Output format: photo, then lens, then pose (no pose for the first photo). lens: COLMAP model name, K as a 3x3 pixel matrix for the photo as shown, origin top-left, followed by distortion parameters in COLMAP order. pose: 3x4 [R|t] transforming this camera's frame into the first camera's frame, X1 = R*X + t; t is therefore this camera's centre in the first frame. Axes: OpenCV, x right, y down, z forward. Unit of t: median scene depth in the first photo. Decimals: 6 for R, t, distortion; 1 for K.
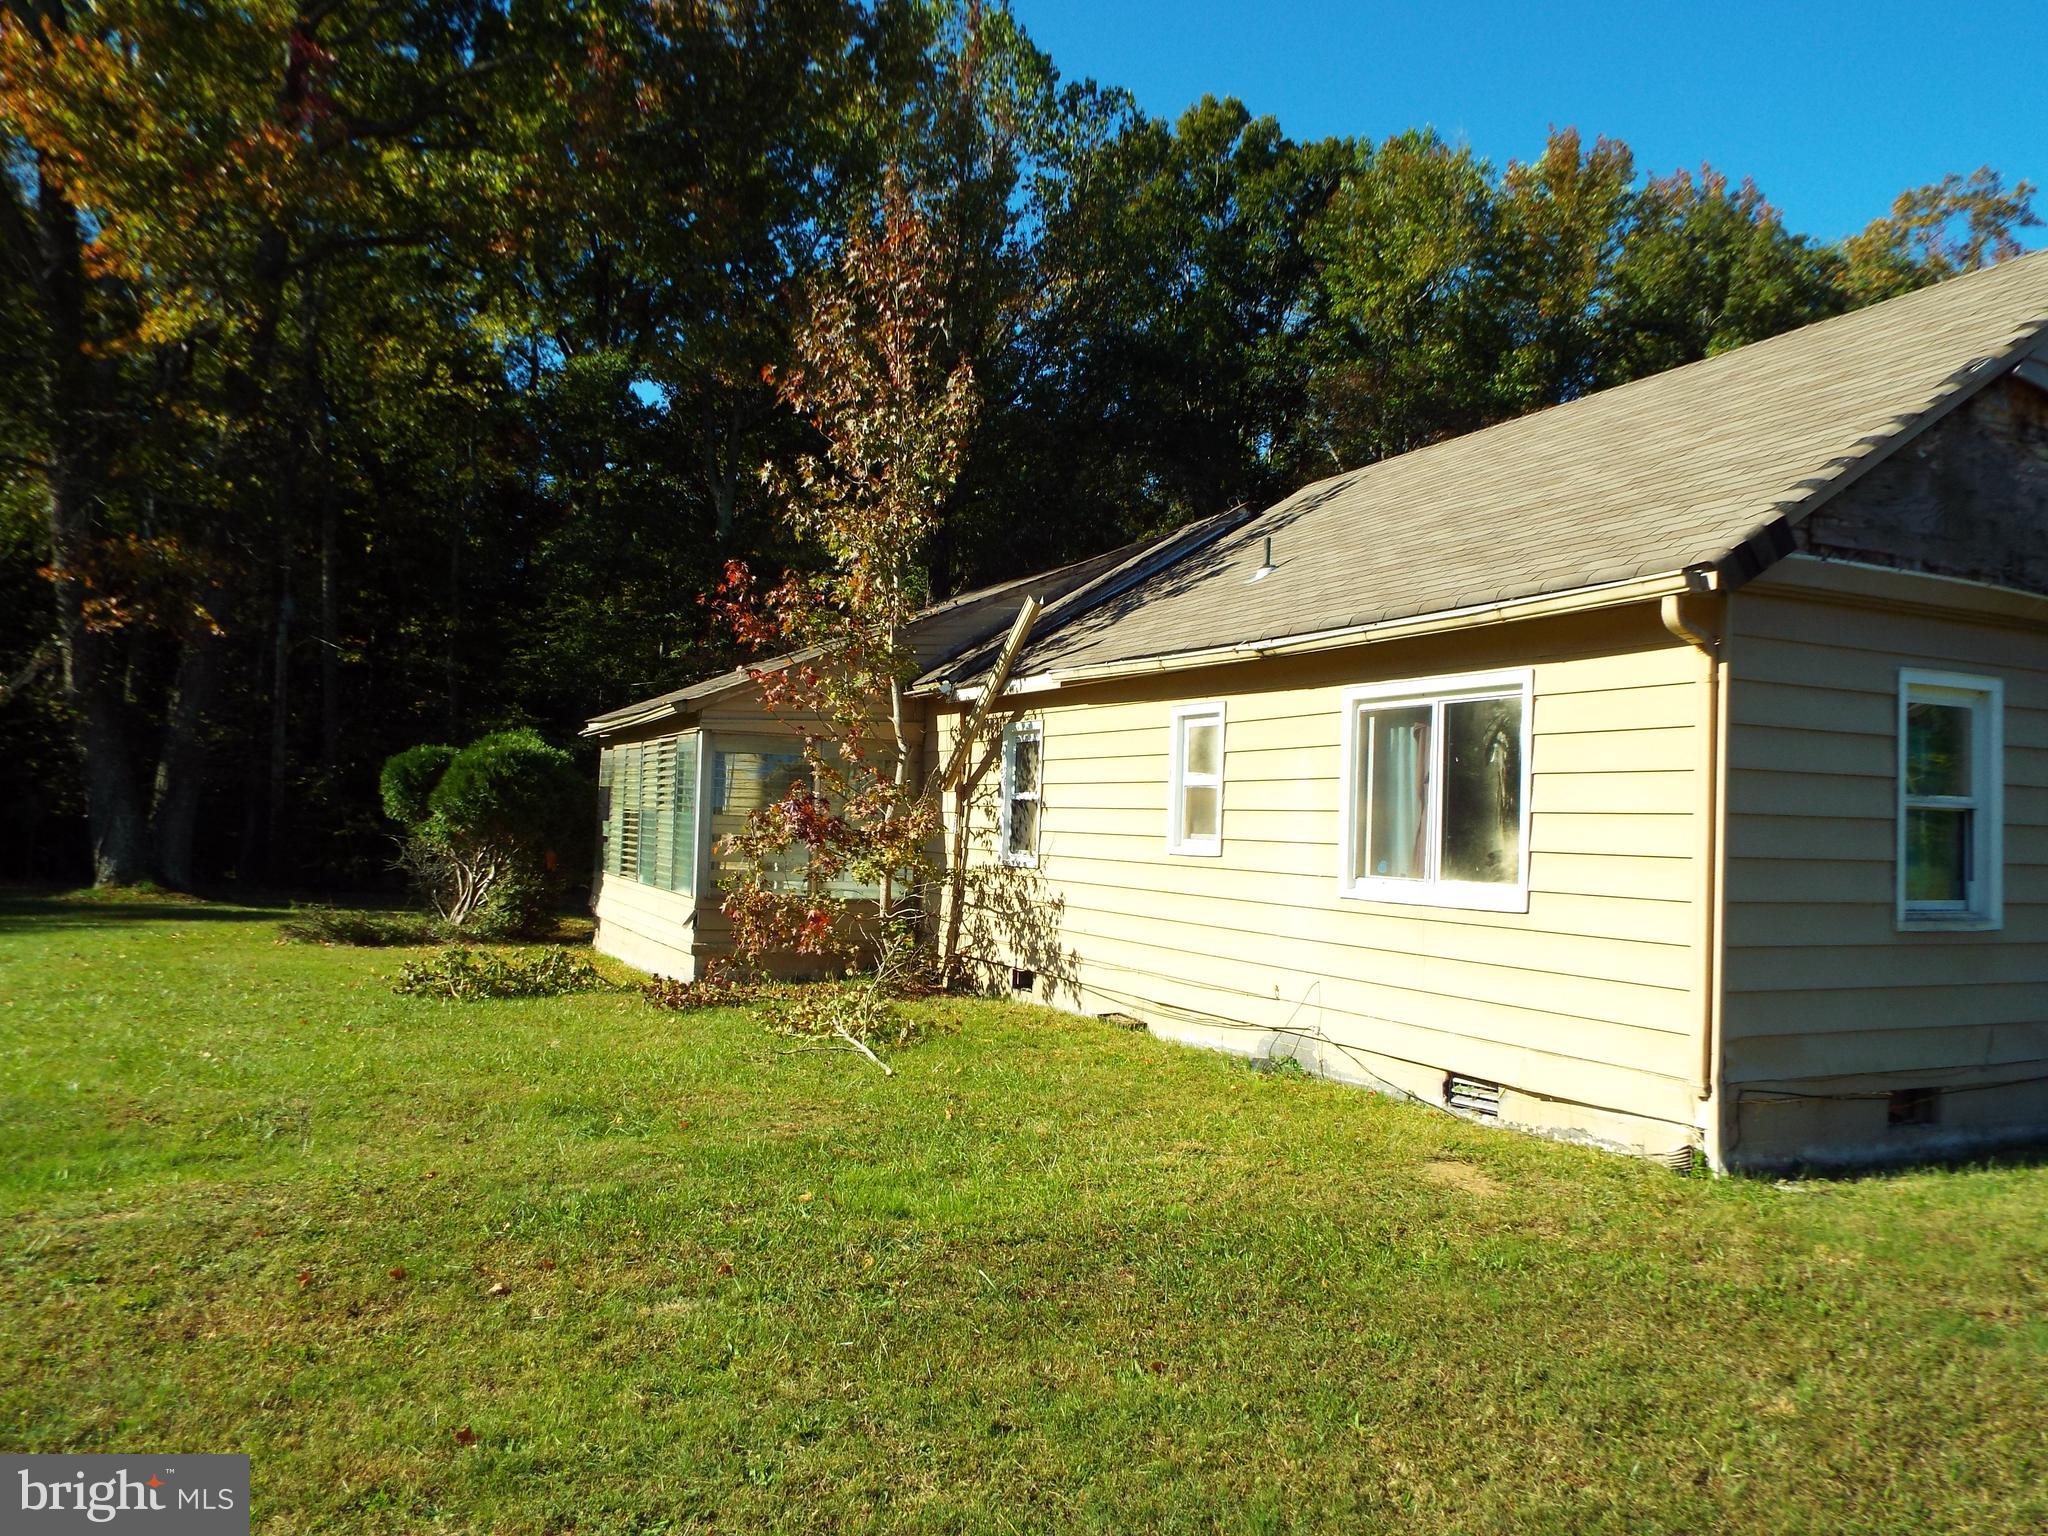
lens RADIAL K [[1493.1, 0, 1025.4], [0, 1493.1, 775.0], [0, 0, 1]] dist [-0.012084, 0.005522]
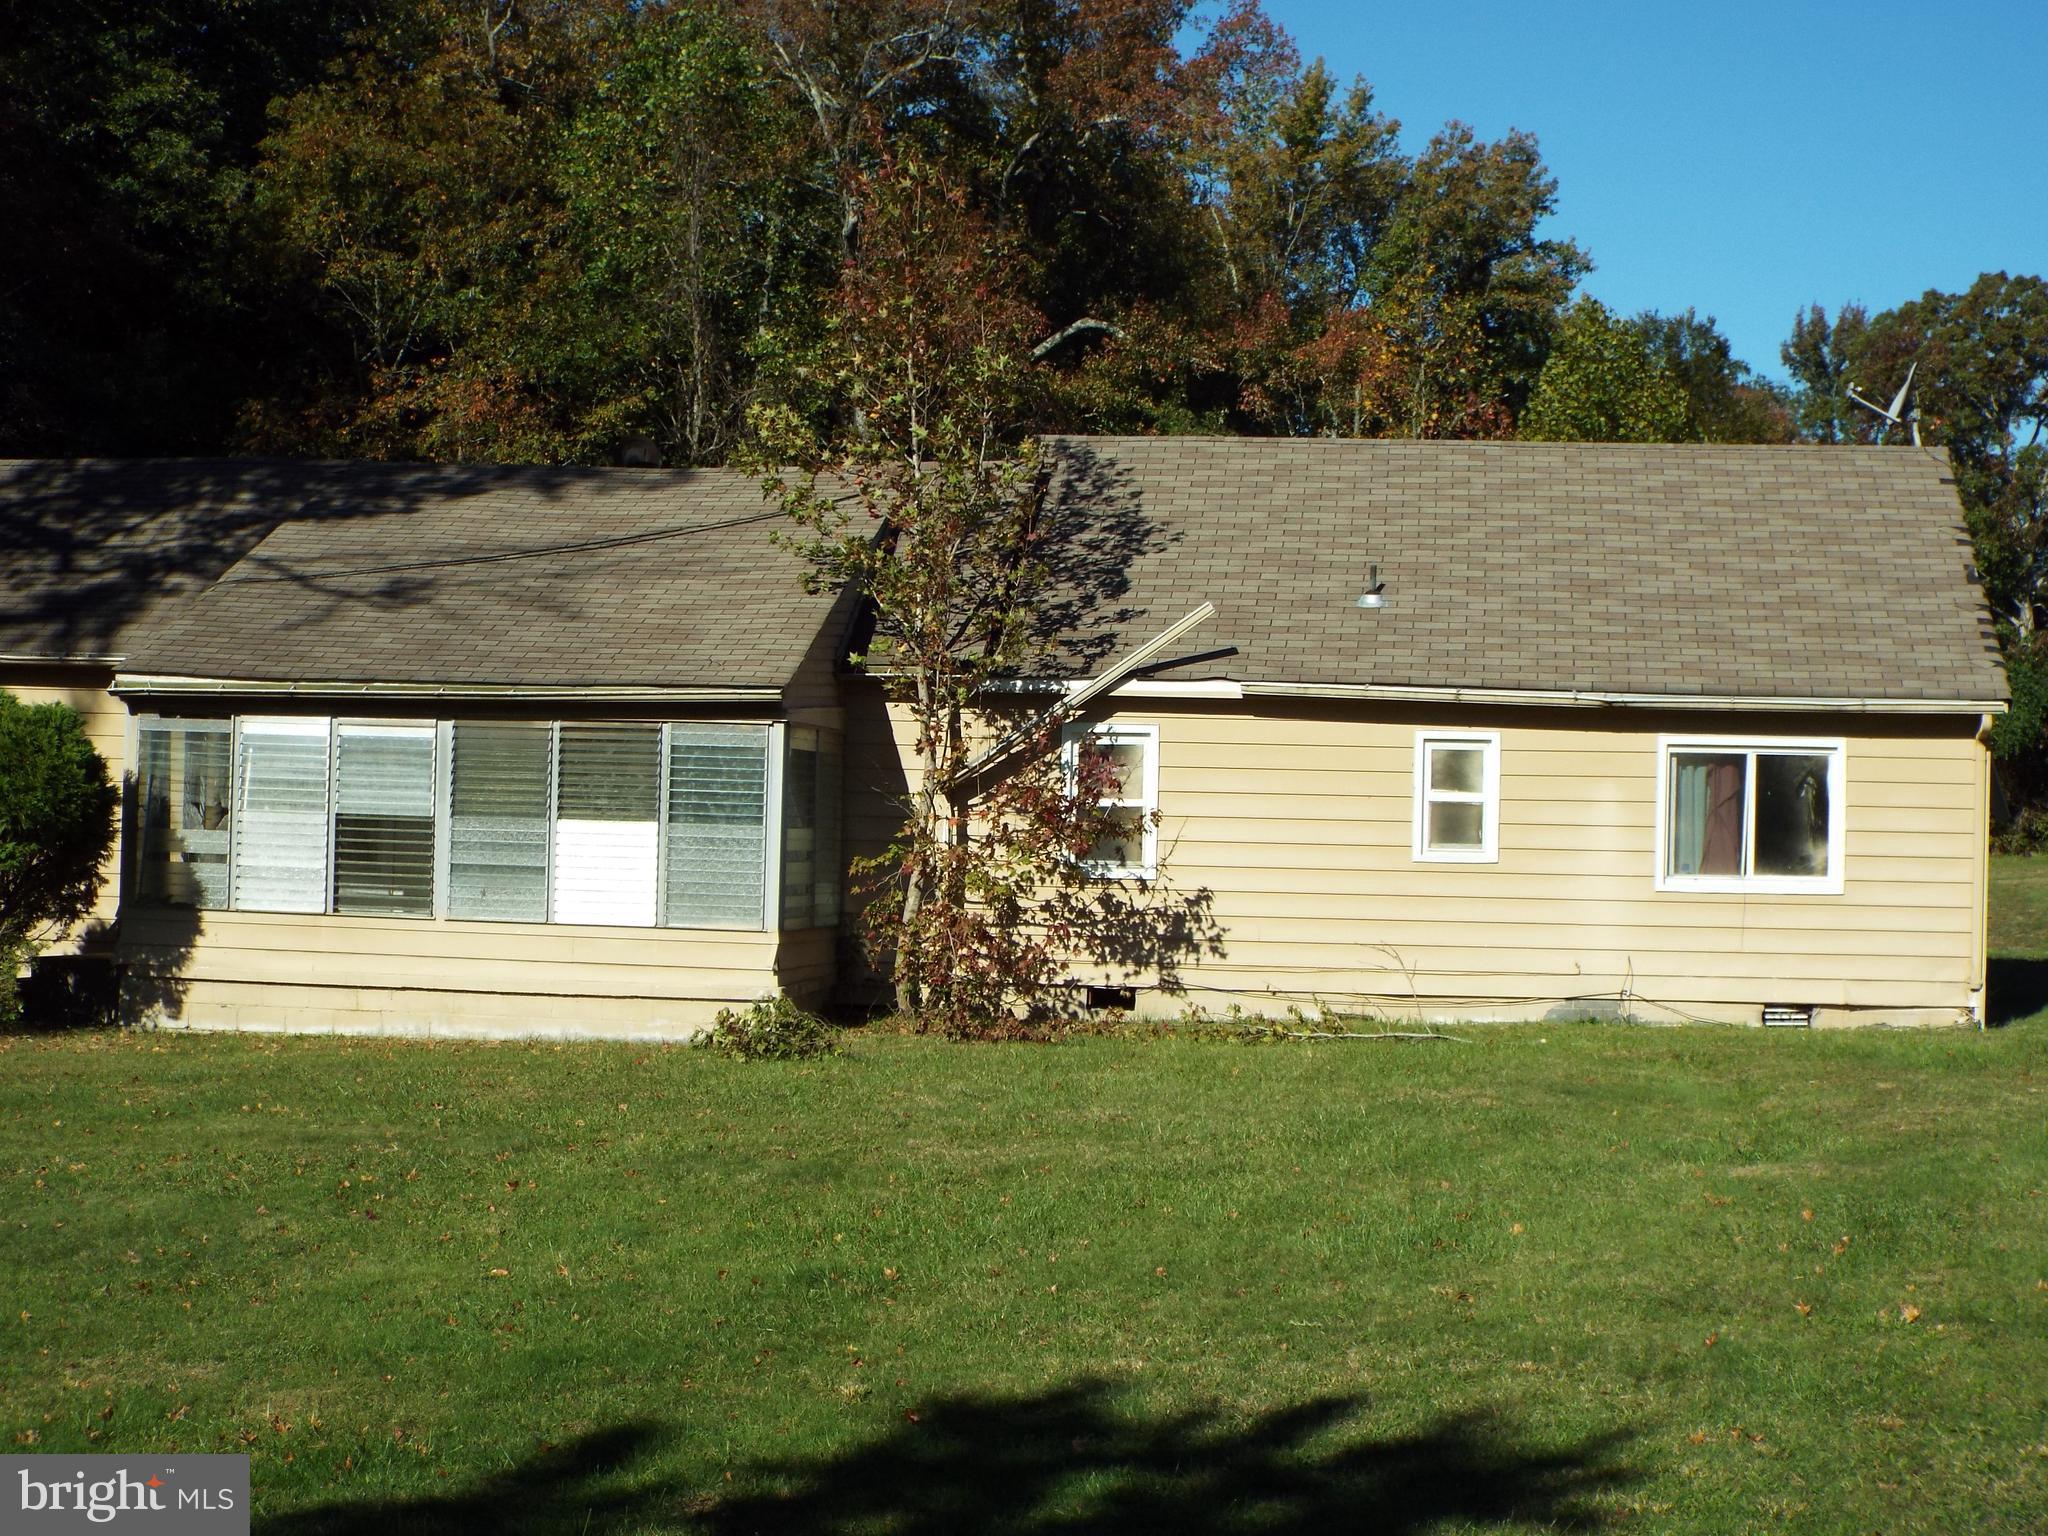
lens RADIAL K [[3404.1, 0, 1024.0], [0, 3404.1, 768.0], [0, 0, 1]] dist [-0.524124, 2.105015]
pose [[0.560699, -0.001403, 0.828018, -2.770581], [-0.033214, 0.999156, 0.024184, -0.087876], [-0.827353, -0.041062, 0.560179, -0.221789]]
